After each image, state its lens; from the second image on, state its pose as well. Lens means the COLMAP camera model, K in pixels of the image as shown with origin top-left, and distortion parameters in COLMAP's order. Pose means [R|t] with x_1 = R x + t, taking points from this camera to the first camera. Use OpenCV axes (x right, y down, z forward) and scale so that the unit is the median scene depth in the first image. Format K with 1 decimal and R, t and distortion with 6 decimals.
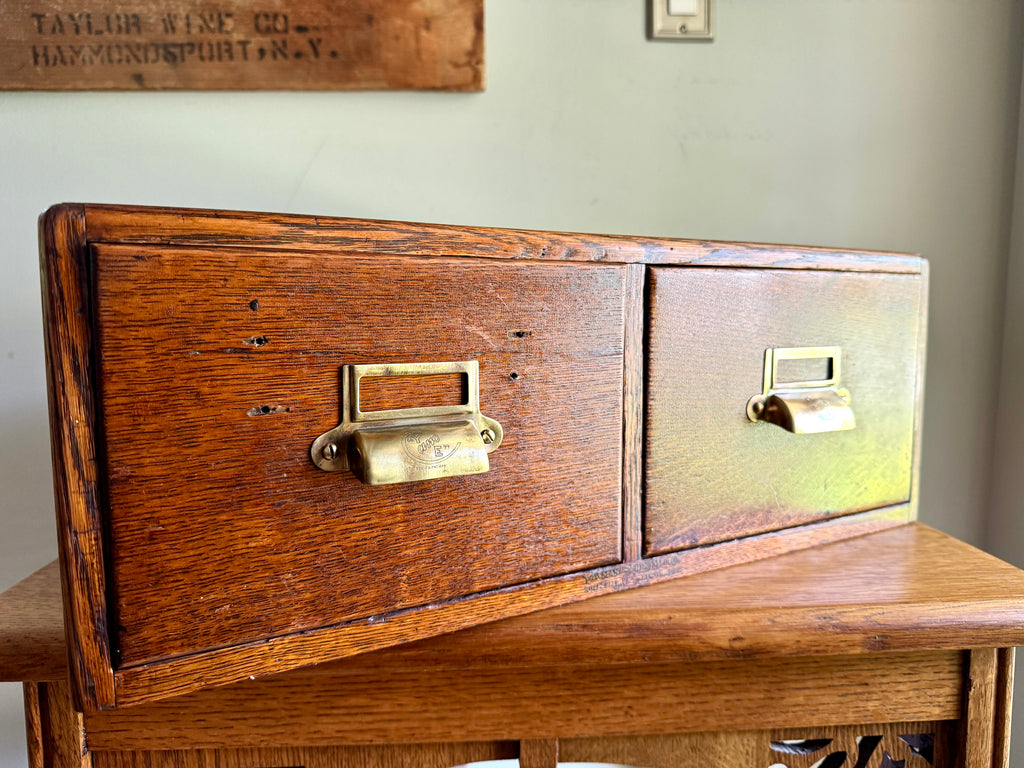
lens RADIAL K [[751.4, 0, 511.7], [0, 751.4, 388.3], [0, 0, 1]] dist [-0.029384, 0.010482]
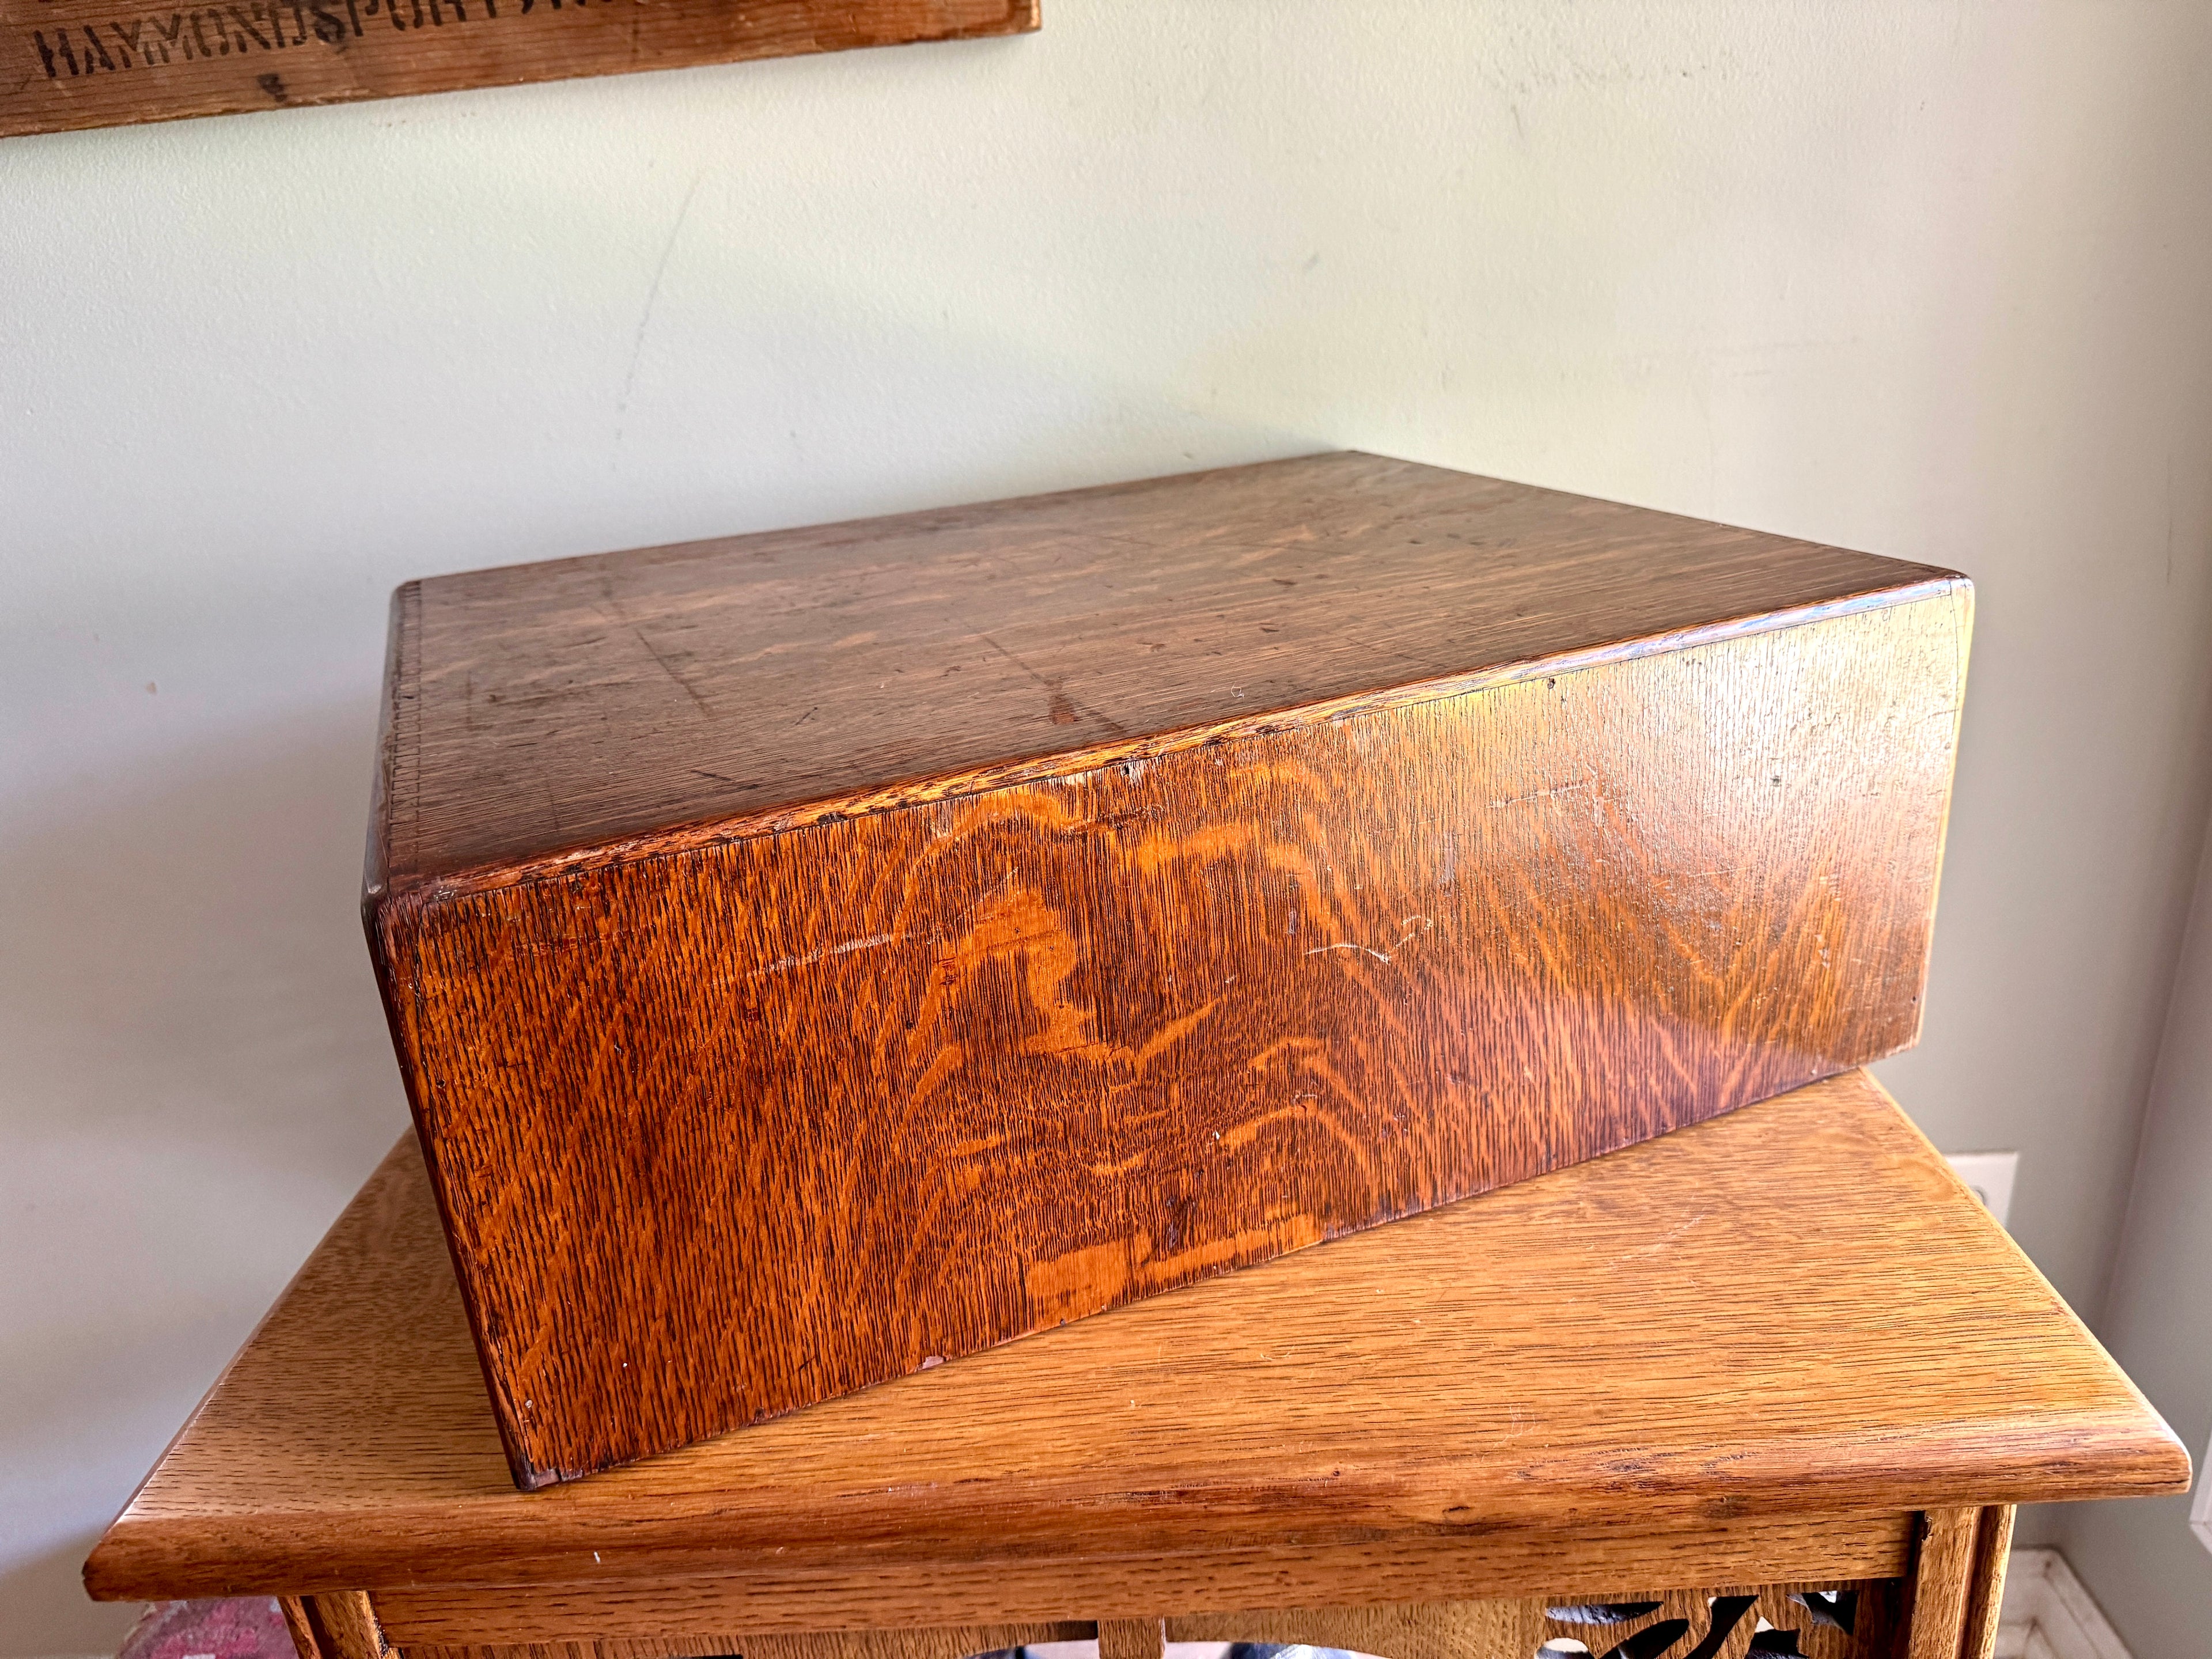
lens RADIAL K [[1601.8, 0, 1102.0], [0, 1601.8, 843.3], [0, 0, 1]] dist [-0.016568, 0.005227]
pose [[0.993869, -0.040386, -0.102925, 0.162863], [0.067750, 0.958111, 0.278268, -0.439171], [0.087376, -0.283535, 0.954973, -0.014319]]
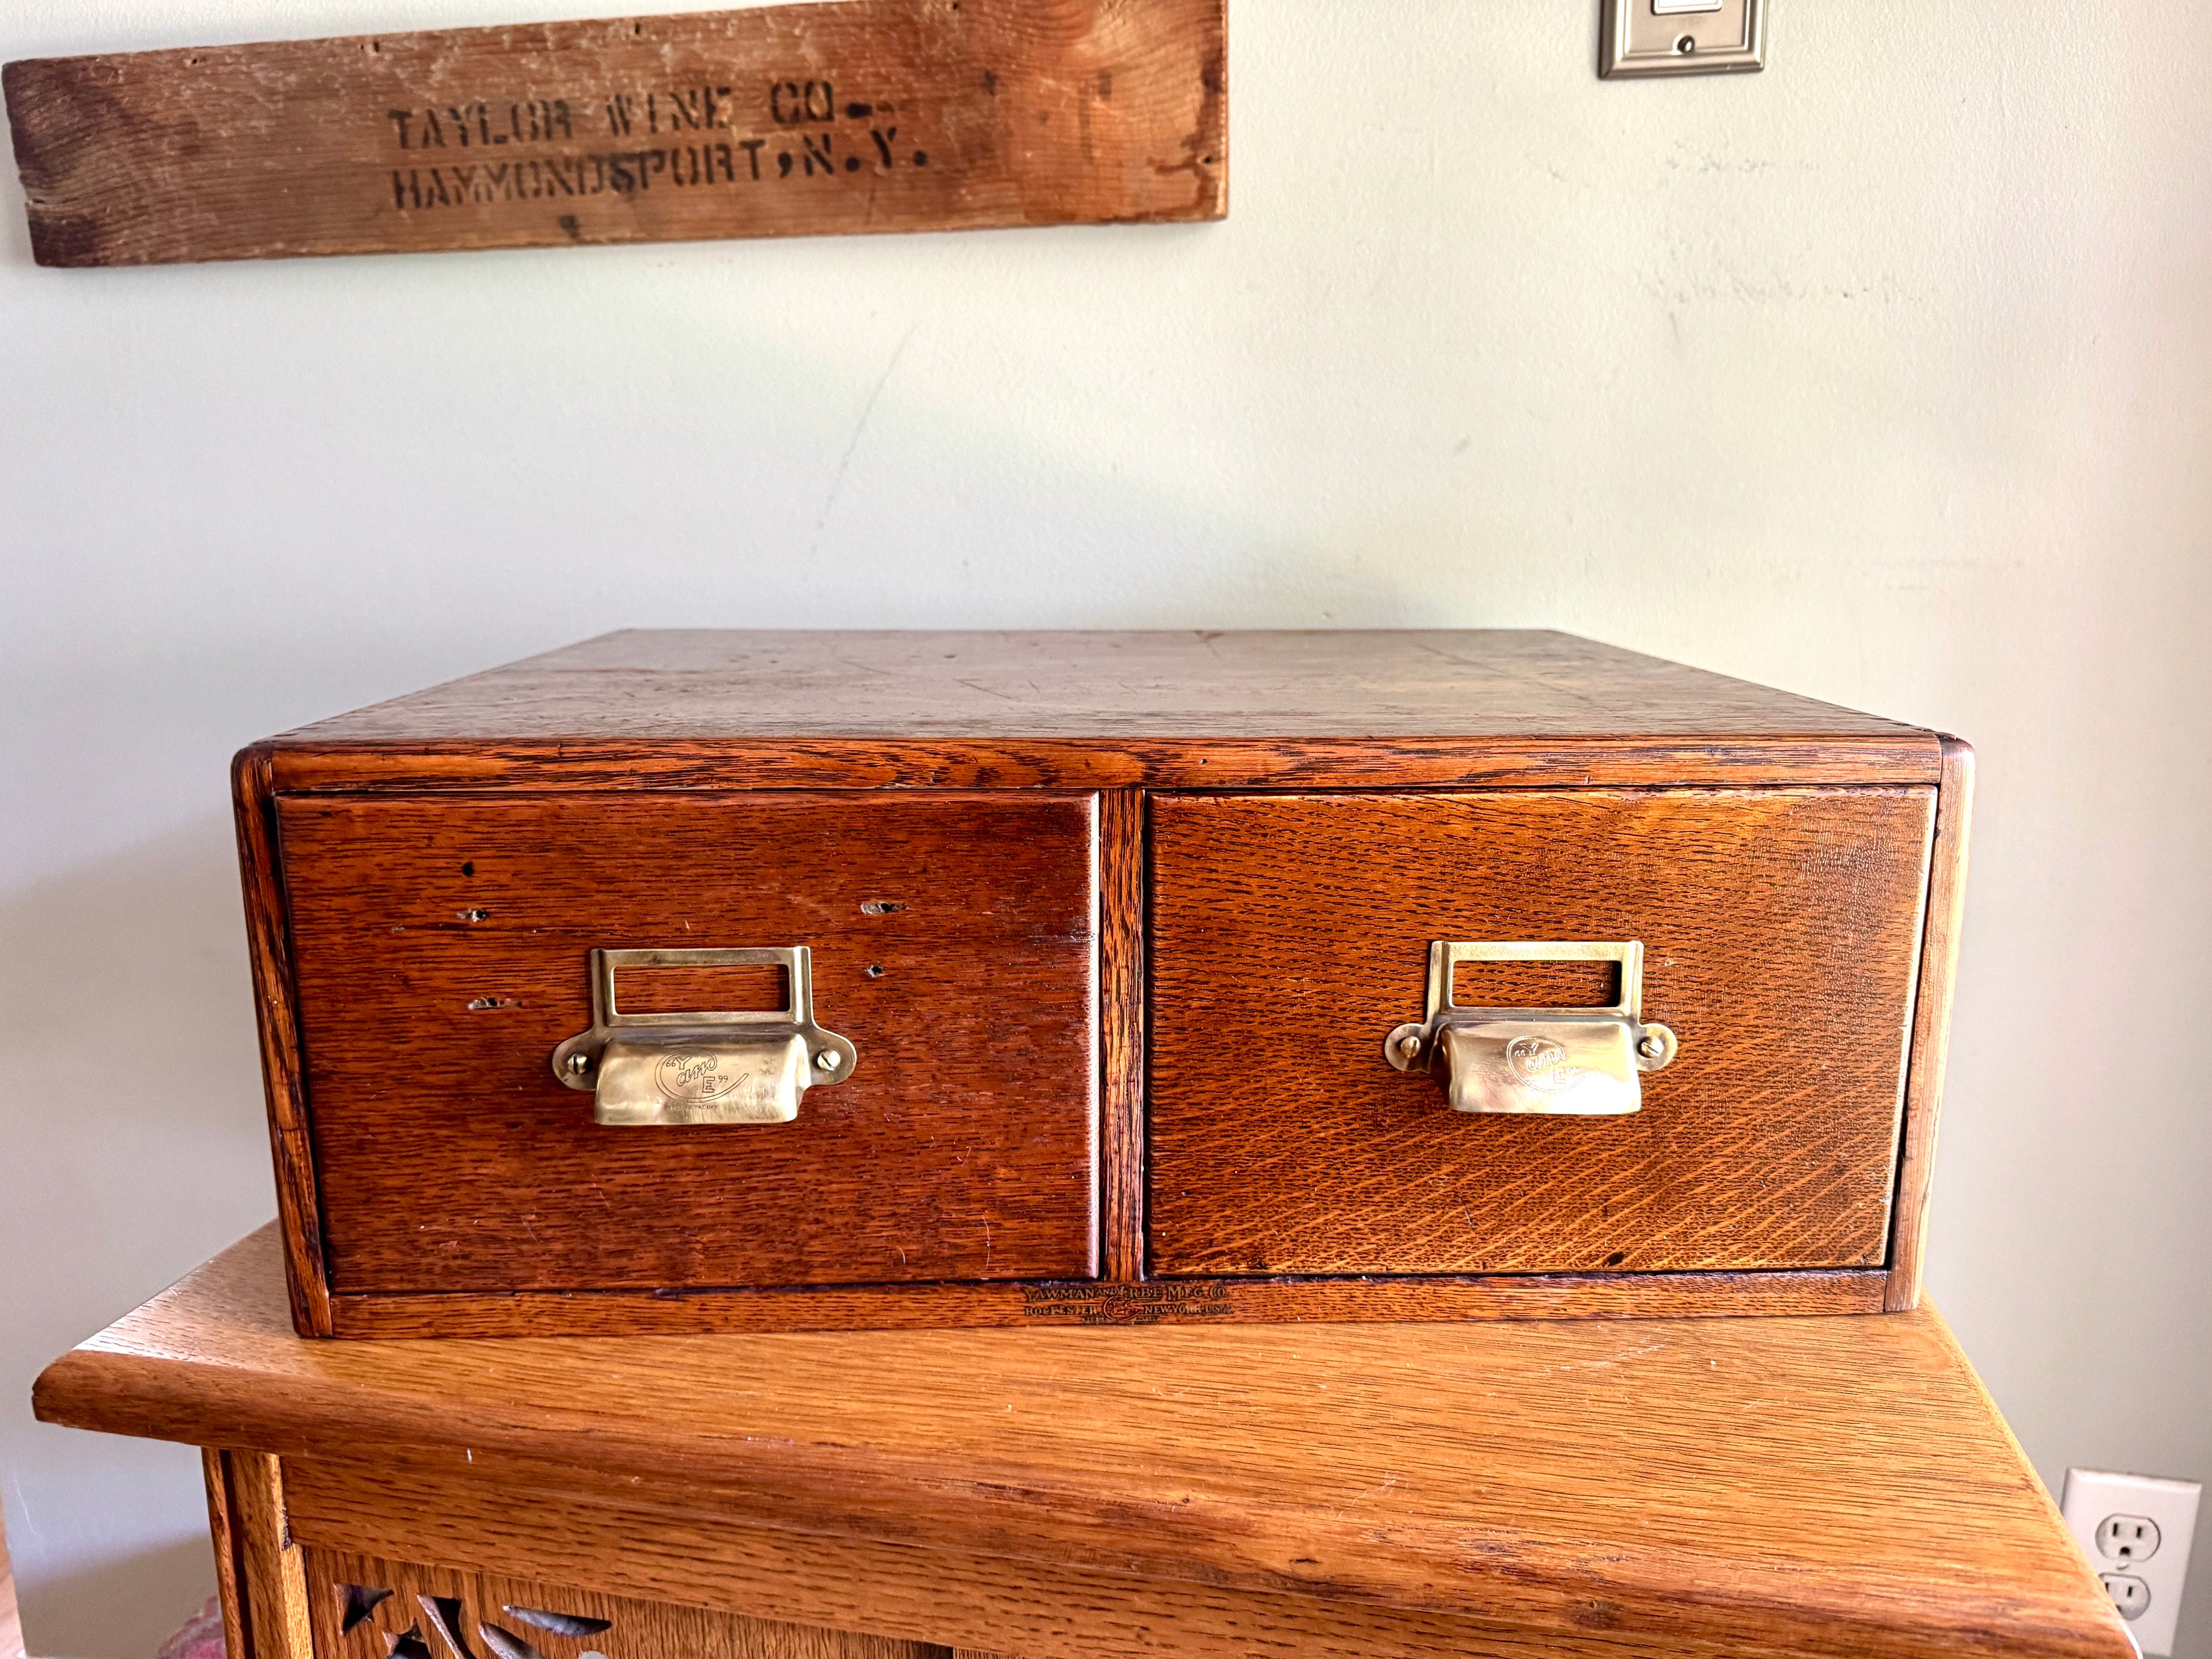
lens RADIAL K [[1604.2, 0, 1115.3], [0, 1604.2, 827.2], [0, 0, 1]] dist [-0.015045, 0.003656]
pose [[0.964749, 0.058762, -0.256529, 0.388613], [-0.031492, 0.993526, 0.109148, -0.267374], [0.261282, -0.097222, 0.960354, -0.059016]]
